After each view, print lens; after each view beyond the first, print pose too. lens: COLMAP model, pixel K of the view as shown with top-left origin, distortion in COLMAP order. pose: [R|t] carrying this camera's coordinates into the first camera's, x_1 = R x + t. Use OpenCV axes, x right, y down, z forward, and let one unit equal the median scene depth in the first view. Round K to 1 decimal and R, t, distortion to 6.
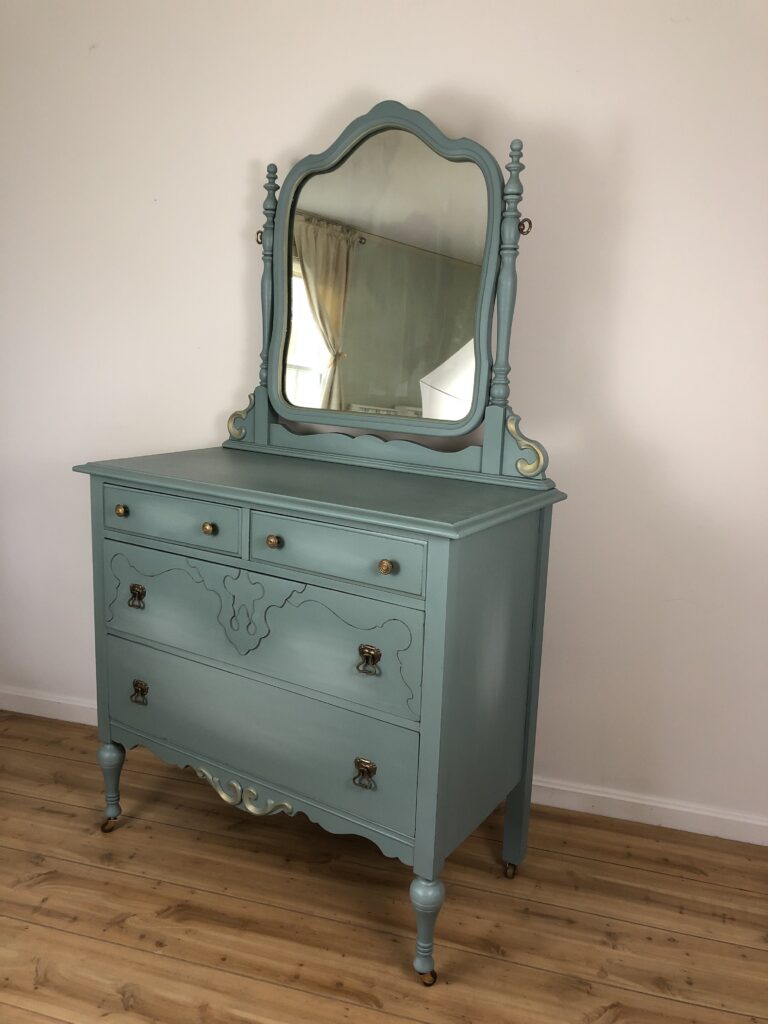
lens RADIAL K [[844.7, 0, 384.0], [0, 844.7, 512.0], [0, 0, 1]] dist [-0.003843, 0.004226]
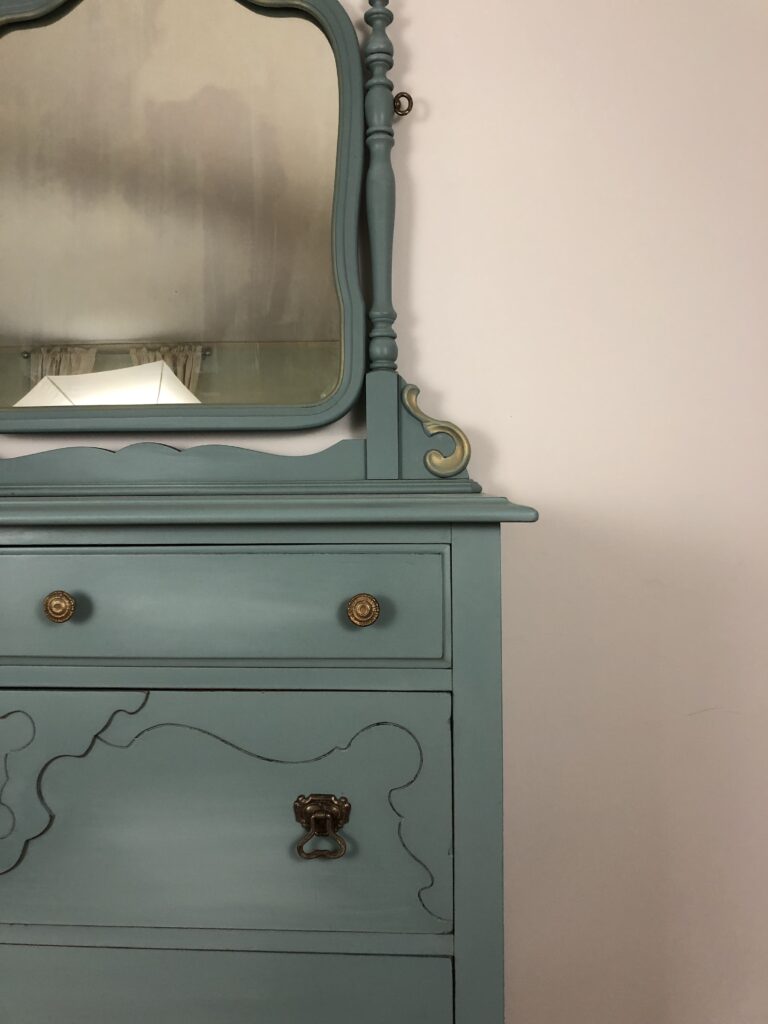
lens RADIAL K [[844.7, 0, 384.0], [0, 844.7, 512.0], [0, 0, 1]] dist [-0.003843, 0.004226]
pose [[0.868557, -0.050781, 0.492981, -0.193621], [0.133416, 0.981972, -0.133908, 0.065853], [-0.477294, 0.182078, 0.859673, 0.506273]]
